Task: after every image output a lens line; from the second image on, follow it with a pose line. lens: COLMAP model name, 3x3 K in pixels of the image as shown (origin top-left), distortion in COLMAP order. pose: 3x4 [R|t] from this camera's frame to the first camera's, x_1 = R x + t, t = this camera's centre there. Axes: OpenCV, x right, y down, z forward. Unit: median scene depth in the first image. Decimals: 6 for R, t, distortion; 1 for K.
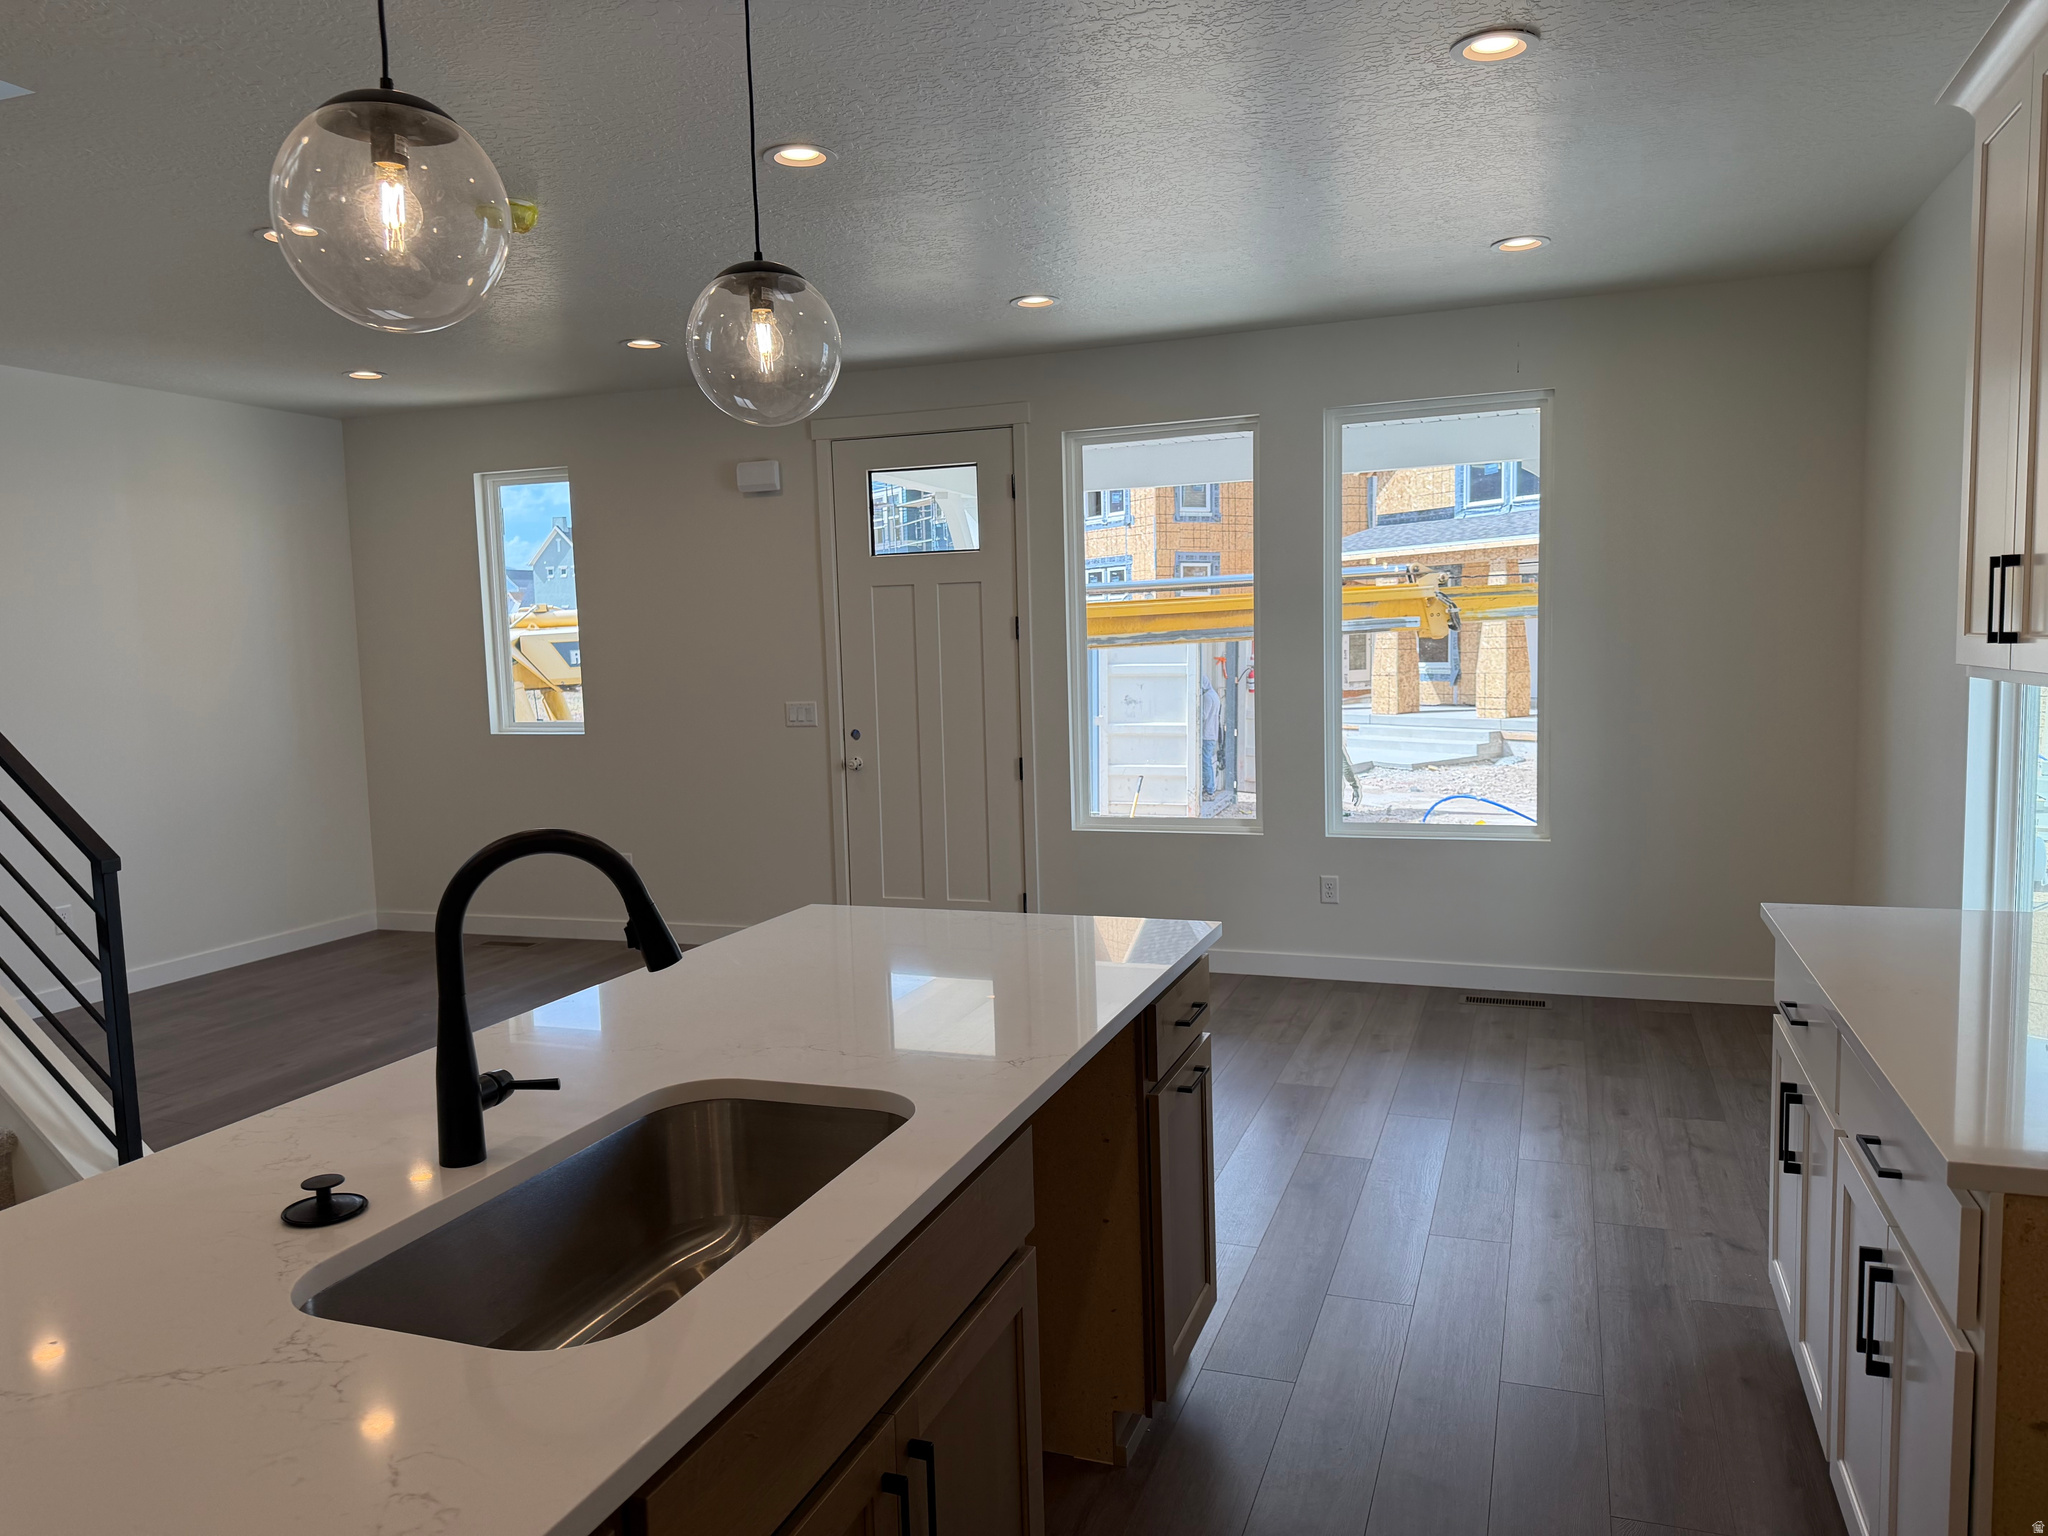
lens RADIAL K [[1440.7, 0, 1023.5], [0, 1440.7, 773.2], [0, 0, 1]] dist [0.046352, -0.042943]
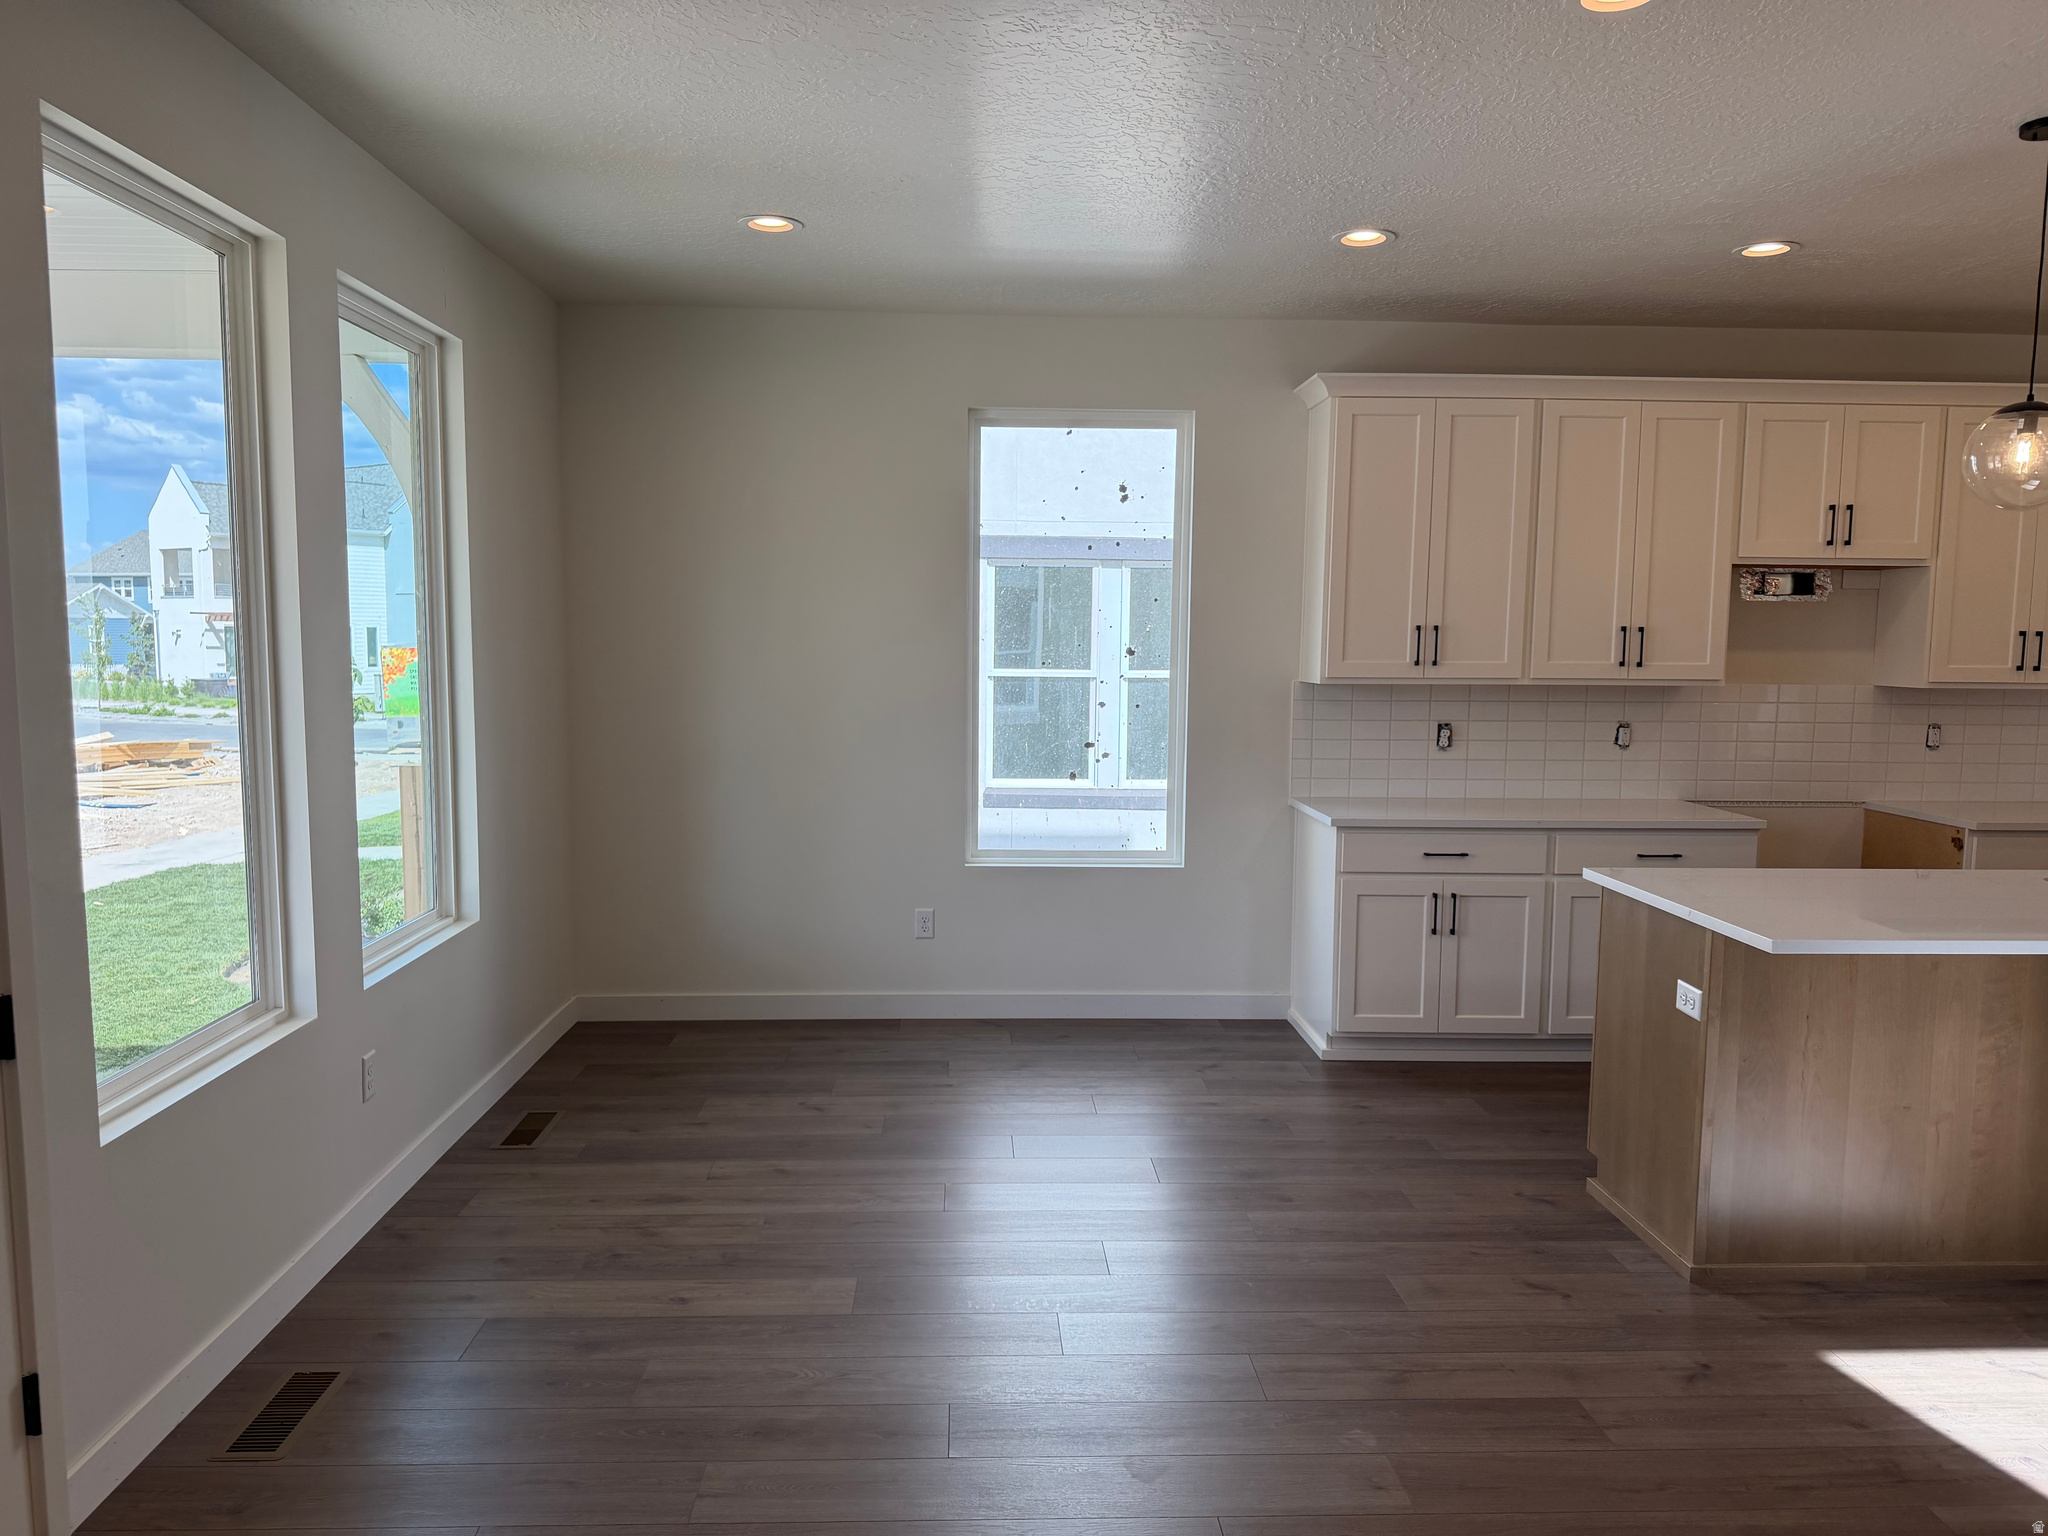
lens RADIAL K [[1440.7, 0, 1018.6], [0, 1440.7, 765.1], [0, 0, 1]] dist [0.046352, -0.042943]
pose [[-0.380341, -0.067480, 0.922381, -0.524524], [0.086690, 0.990342, 0.108198, -0.109300], [-0.920775, 0.121114, -0.370817, 1.115623]]
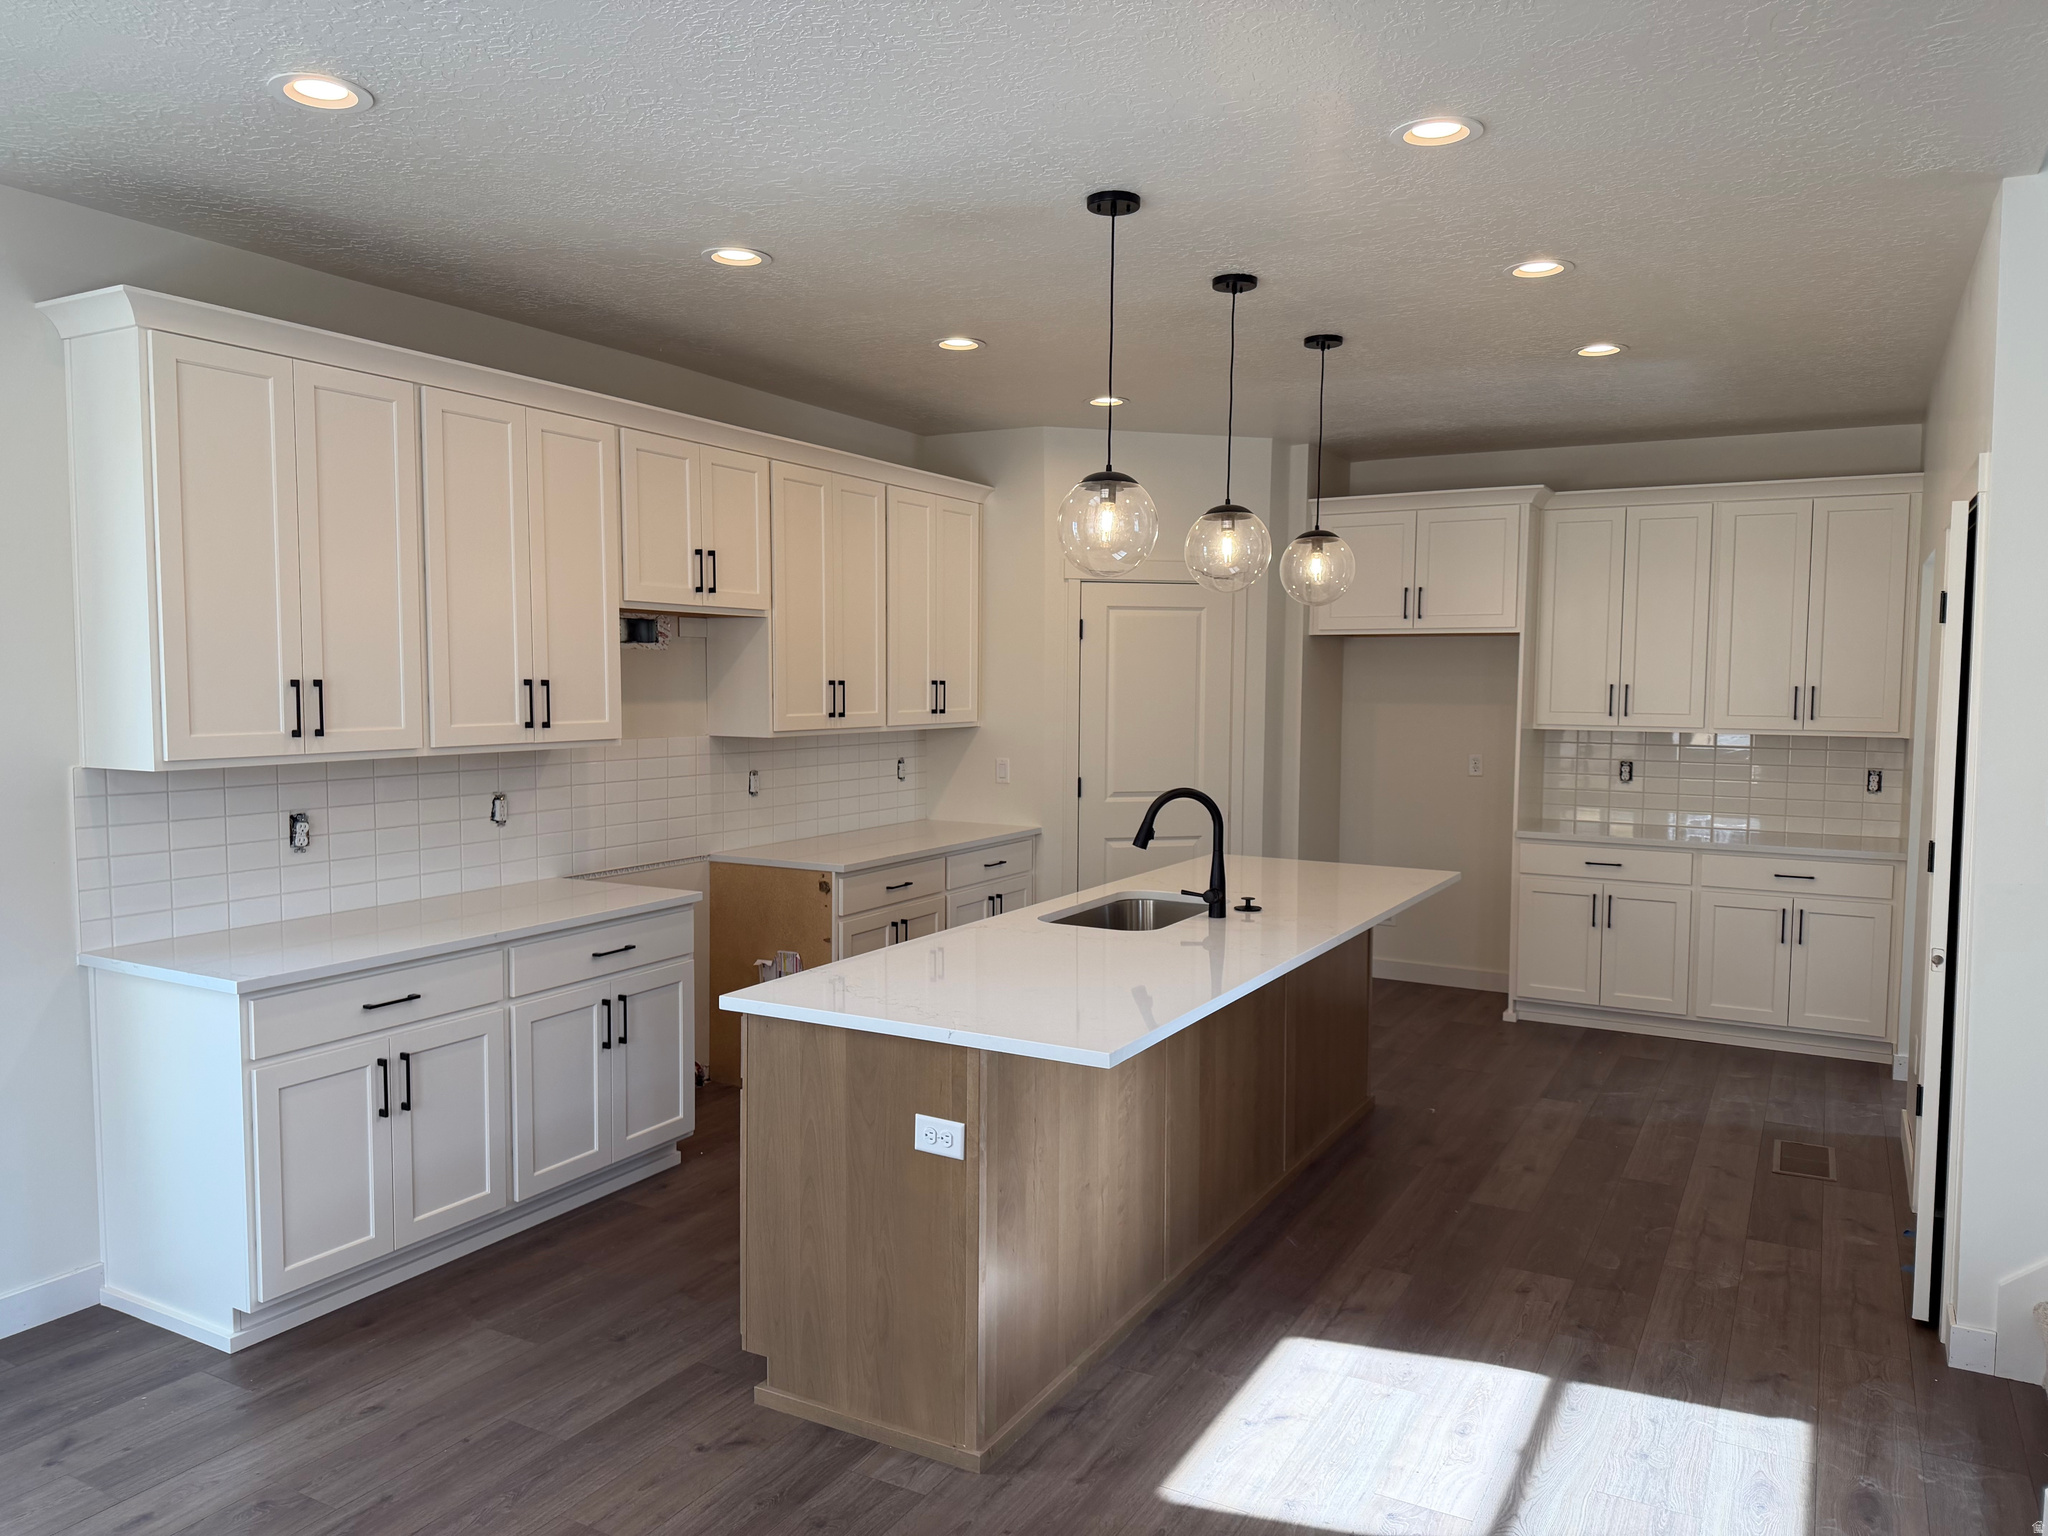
lens RADIAL K [[1440.7, 0, 1029.9], [0, 1440.7, 766.8], [0, 0, 1]] dist [0.046352, -0.042943]
pose [[-0.986920, 0.004934, 0.161134, -0.144443], [0.030542, 0.987151, 0.156842, -0.132118], [-0.158290, 0.159712, -0.974390, 1.112401]]
